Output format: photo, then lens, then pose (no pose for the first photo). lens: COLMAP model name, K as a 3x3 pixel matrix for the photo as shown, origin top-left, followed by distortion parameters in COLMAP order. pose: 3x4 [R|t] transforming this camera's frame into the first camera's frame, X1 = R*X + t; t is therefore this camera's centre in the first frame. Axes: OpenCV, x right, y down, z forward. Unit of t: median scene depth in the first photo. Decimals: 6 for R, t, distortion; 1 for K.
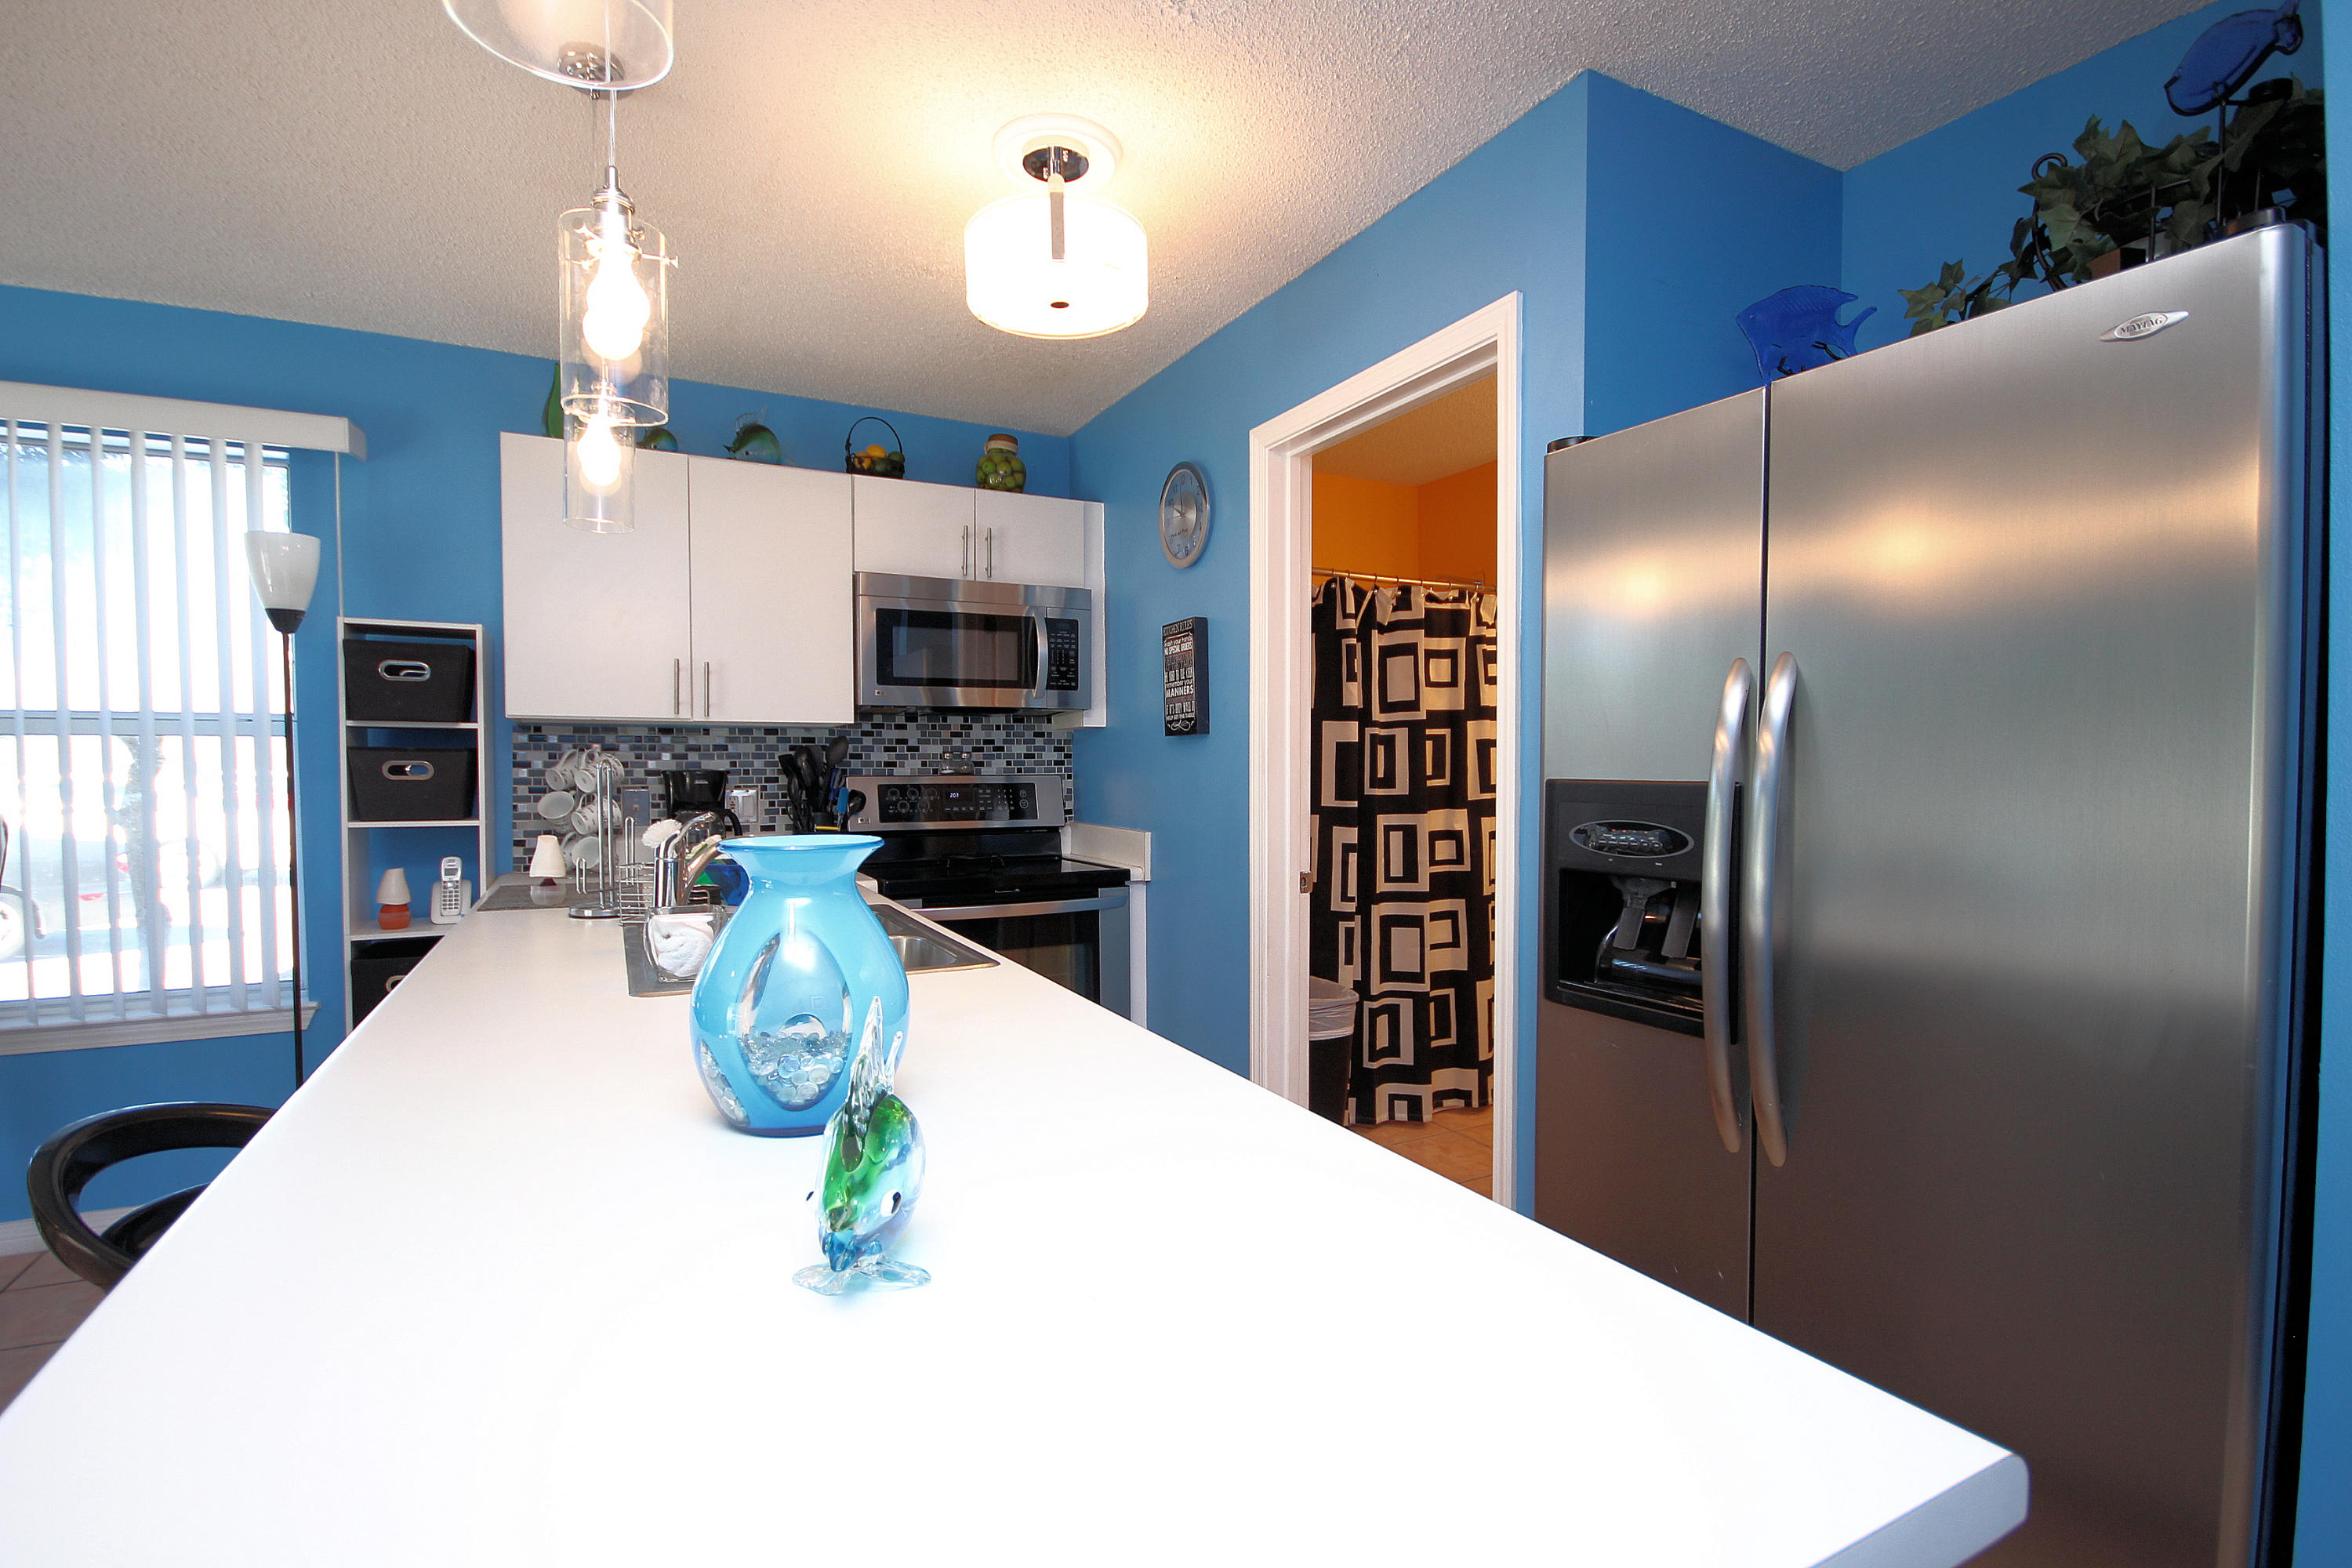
lens RADIAL K [[1078.8, 0, 1167.2], [0, 1078.8, 795.1], [0, 0, 1]] dist [-0.003763, -0.000623]
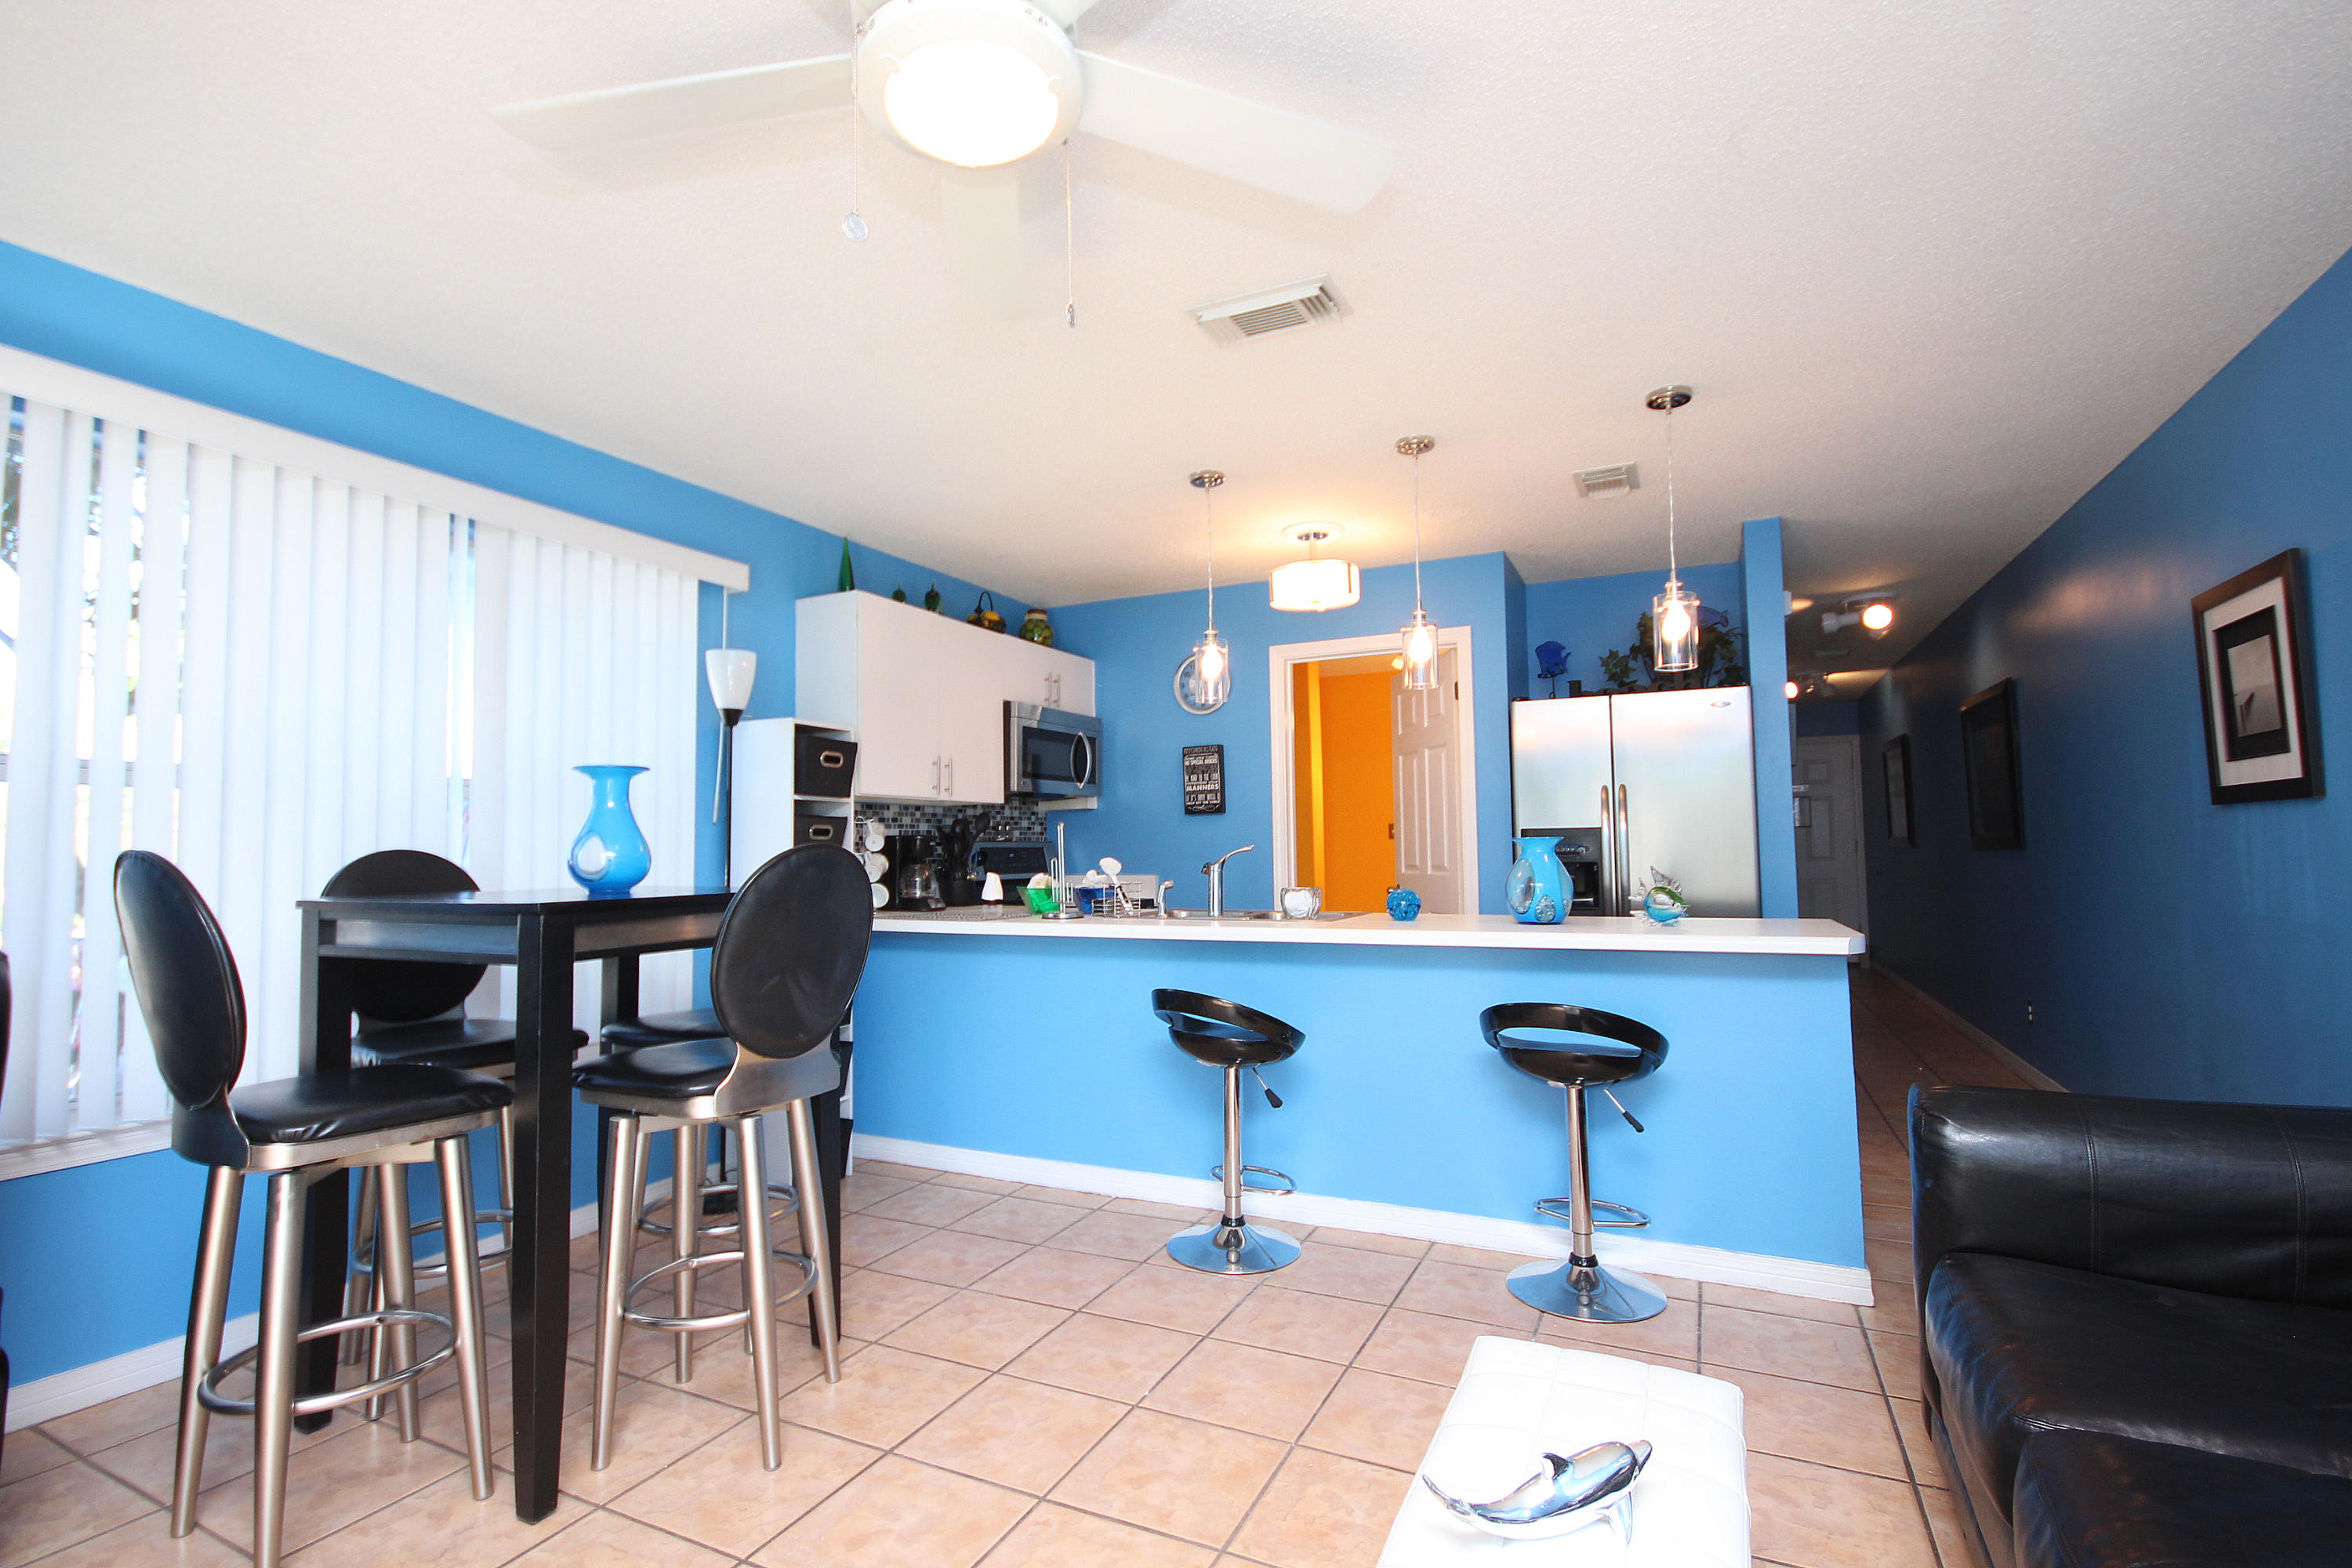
lens RADIAL K [[1077.0, 0, 1172.0], [0, 1077.0, 793.0], [0, 0, 1]] dist [-0.000540, -0.007423]
pose [[0.799349, 0.021166, 0.600495, -0.904678], [0.031711, 0.996501, -0.077336, 0.035808], [-0.600030, 0.080860, 0.795880, -0.265542]]
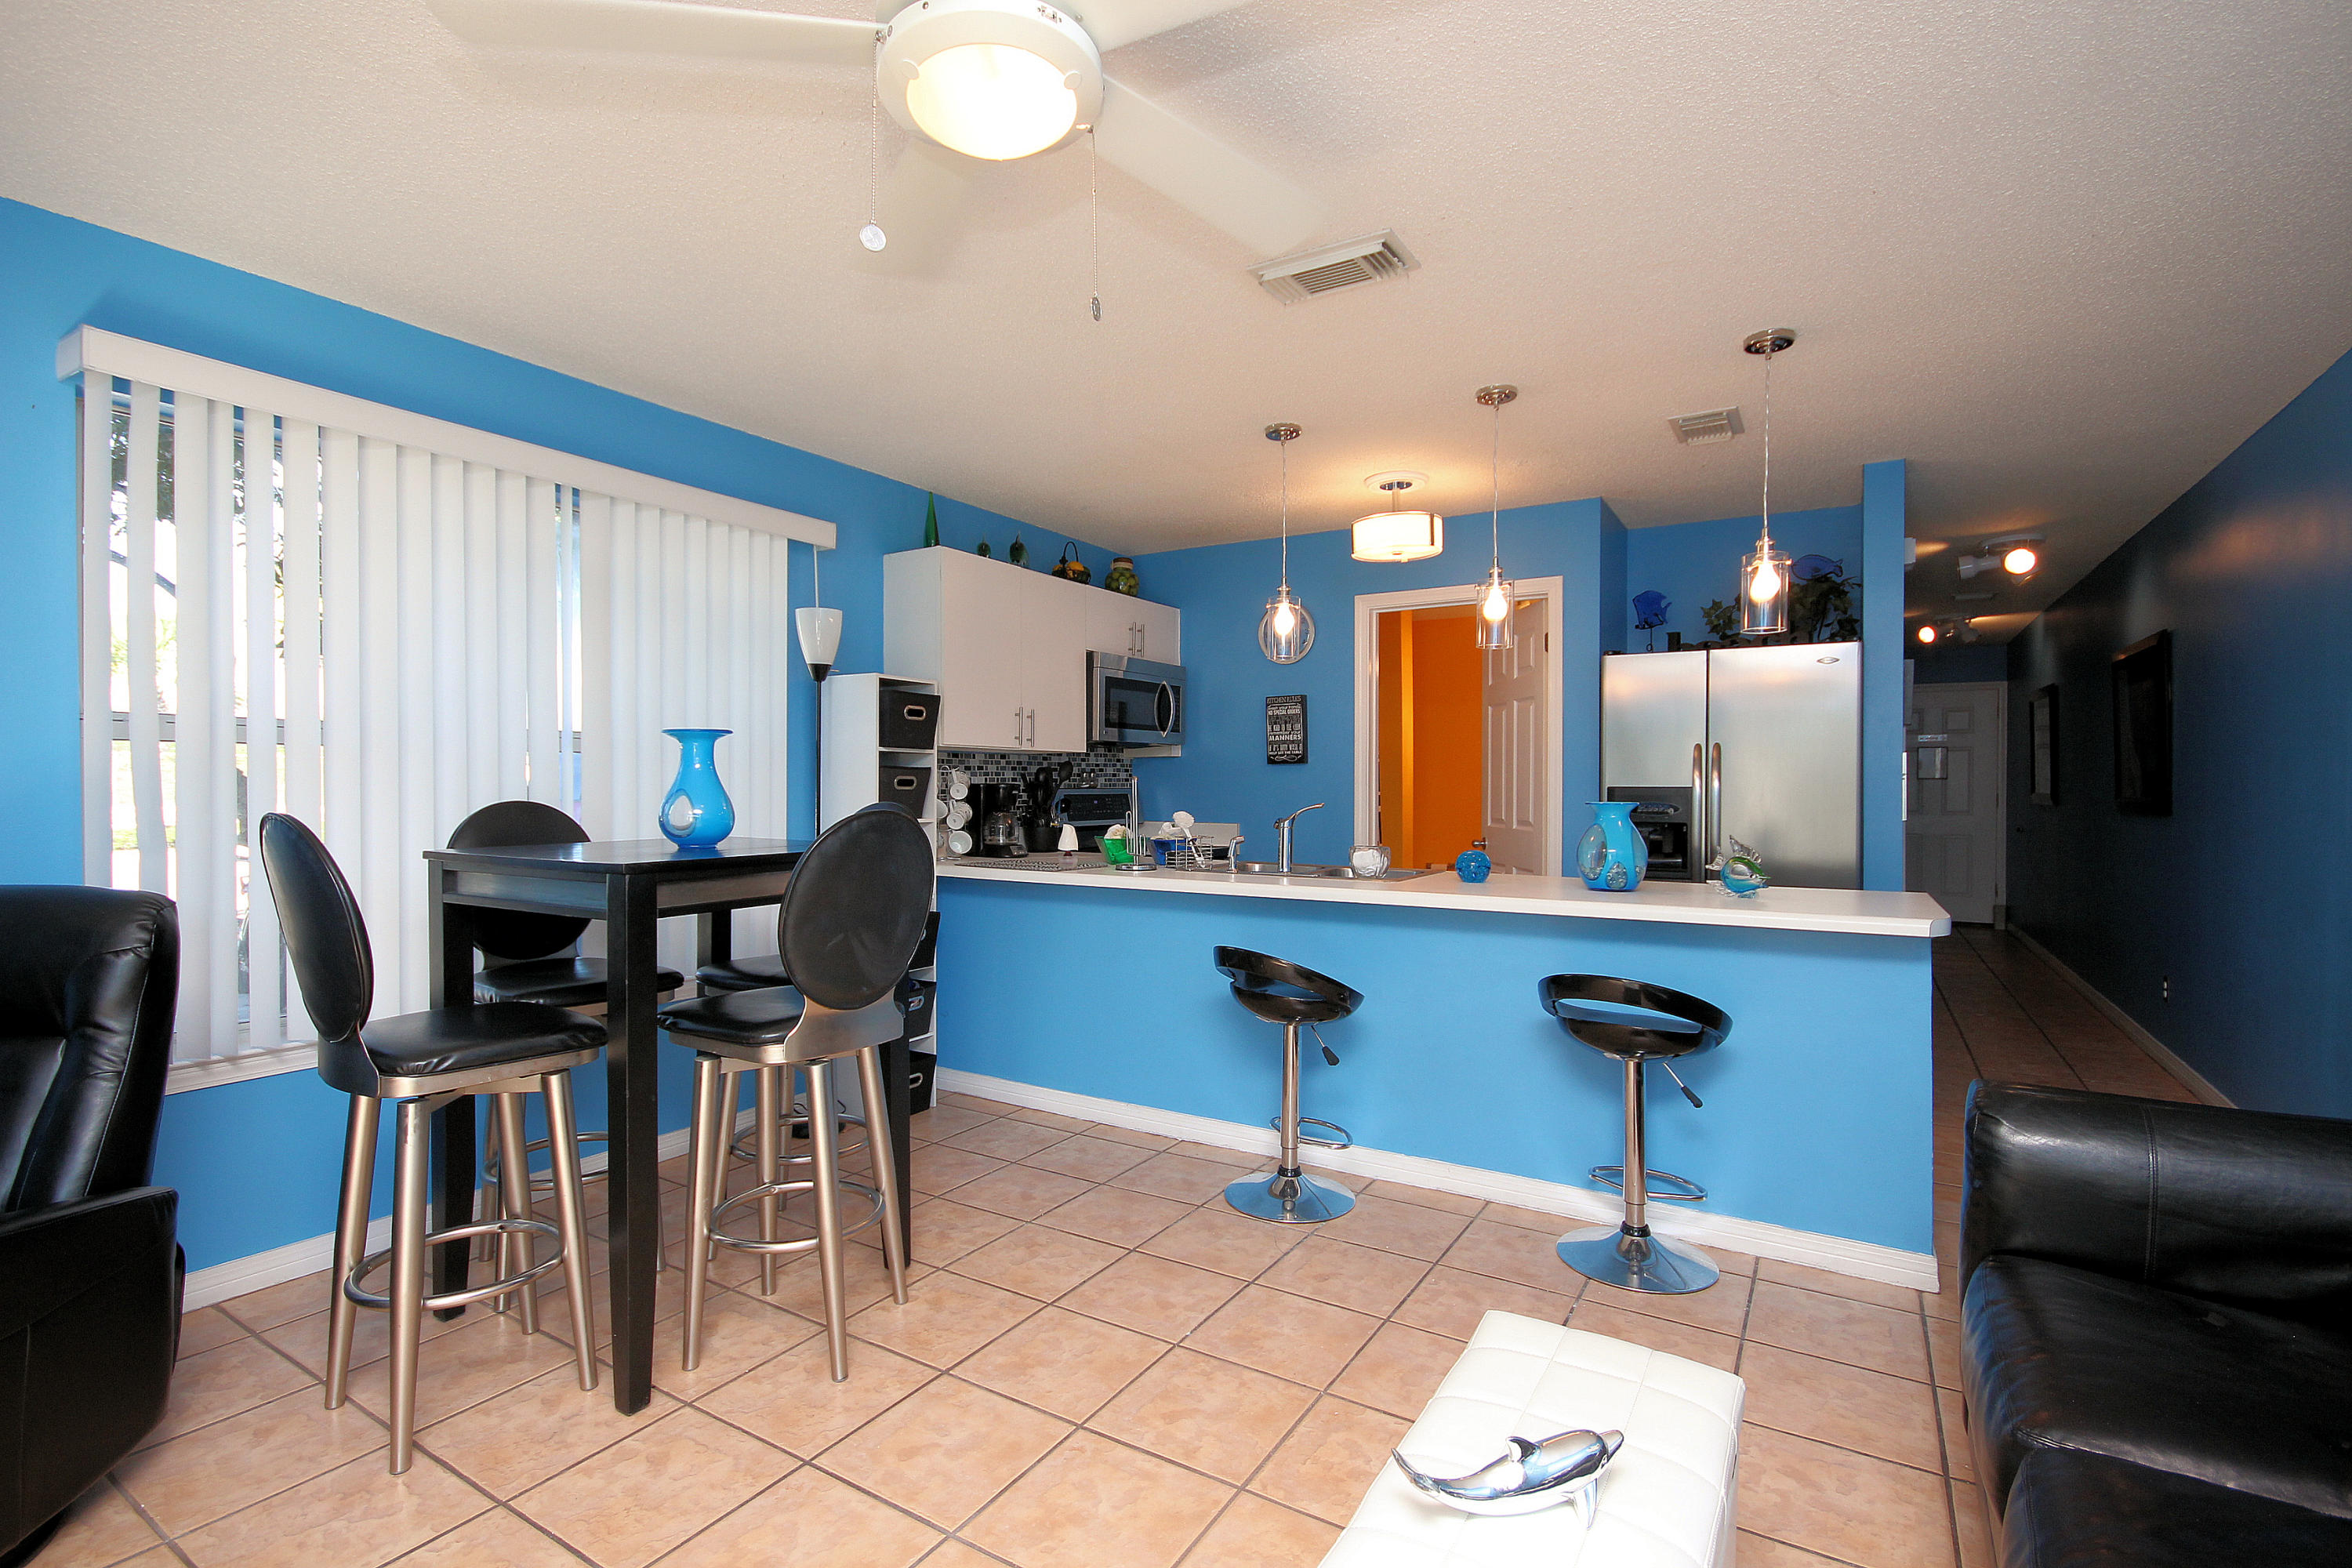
lens RADIAL K [[1077.0, 0, 1172.0], [0, 1077.0, 793.0], [0, 0, 1]] dist [-0.000540, -0.007423]
pose [[0.854998, -0.002018, 0.518628, -0.882727], [0.013412, 0.999744, -0.018220, 0.015836], [-0.518459, 0.022534, 0.854806, -0.295995]]
